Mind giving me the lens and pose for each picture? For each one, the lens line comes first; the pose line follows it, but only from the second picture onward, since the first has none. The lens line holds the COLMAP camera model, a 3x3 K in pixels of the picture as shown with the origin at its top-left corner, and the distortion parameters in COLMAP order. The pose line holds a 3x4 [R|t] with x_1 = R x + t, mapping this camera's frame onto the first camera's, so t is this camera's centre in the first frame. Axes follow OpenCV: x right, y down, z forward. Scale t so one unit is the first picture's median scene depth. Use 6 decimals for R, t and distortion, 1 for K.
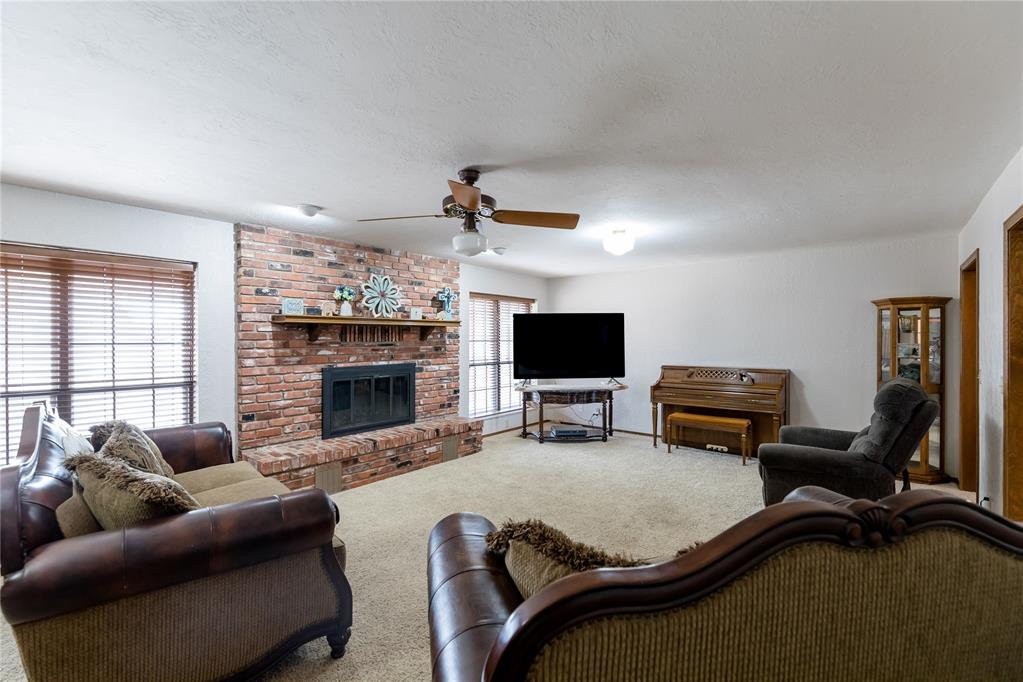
lens RADIAL K [[443.6, 0, 497.6], [0, 443.6, 304.4], [0, 0, 1]] dist [-0.000205, -0.000082]
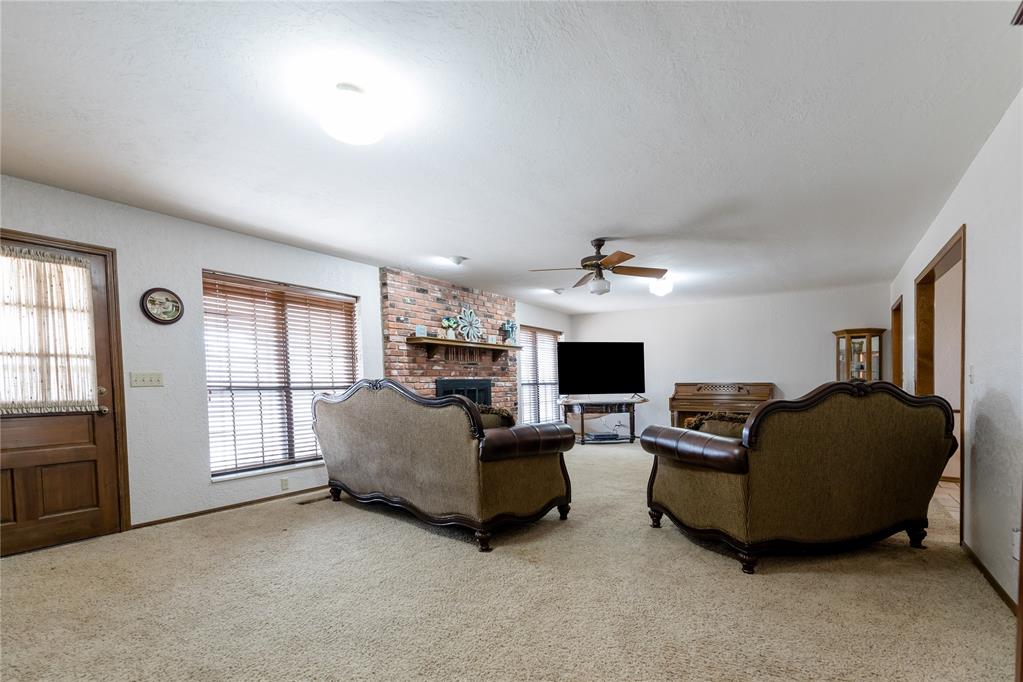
lens RADIAL K [[454.8, 0, 488.6], [0, 454.8, 339.9], [0, 0, 1]] dist [0.000463, 0.000080]
pose [[0.996871, 0.007478, 0.078688, -0.321266], [-0.006439, 0.999889, -0.013456, 0.041533], [-0.078780, 0.012908, 0.996808, -0.314303]]
